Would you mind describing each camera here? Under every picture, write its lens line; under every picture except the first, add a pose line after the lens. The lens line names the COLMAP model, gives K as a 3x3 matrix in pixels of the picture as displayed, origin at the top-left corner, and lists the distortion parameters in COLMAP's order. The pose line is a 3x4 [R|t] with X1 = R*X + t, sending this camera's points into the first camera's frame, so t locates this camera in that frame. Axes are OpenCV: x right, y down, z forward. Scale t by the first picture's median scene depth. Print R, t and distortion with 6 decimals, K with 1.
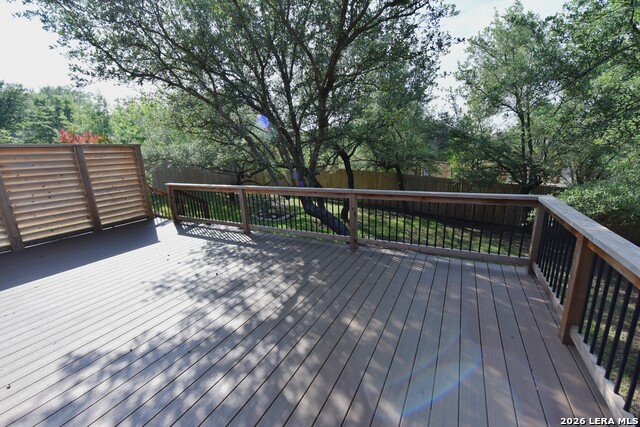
lens RADIAL K [[254.1, 0, 320.8], [0, 254.1, 212.4], [0, 0, 1]] dist [-0.011409, 0.000253]
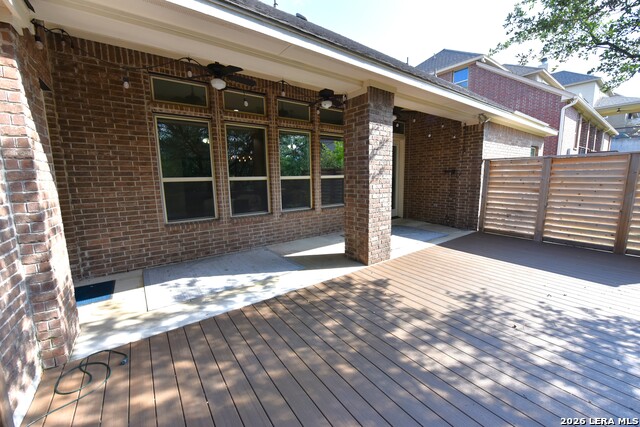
lens RADIAL K [[254.1, 0, 320.8], [0, 254.1, 211.9], [0, 0, 1]] dist [-0.011409, 0.000253]
pose [[-0.437667, 0.169091, -0.883094, 0.402846], [-0.177973, 0.946434, 0.269423, -0.162183], [0.881347, 0.275085, -0.384129, 0.614837]]
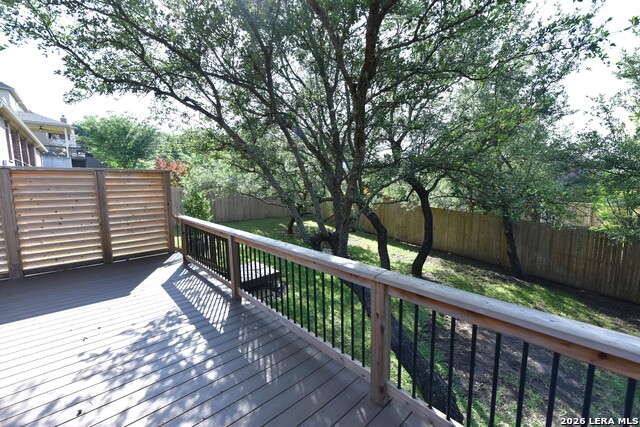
lens RADIAL K [[254.1, 0, 321.0], [0, 254.1, 213.1], [0, 0, 1]] dist [-0.011409, 0.000253]
pose [[0.942057, 0.066513, -0.328794, 0.171977], [-0.104147, 0.989703, -0.098190, -0.143965], [0.318877, 0.126743, 0.939283, 0.570822]]
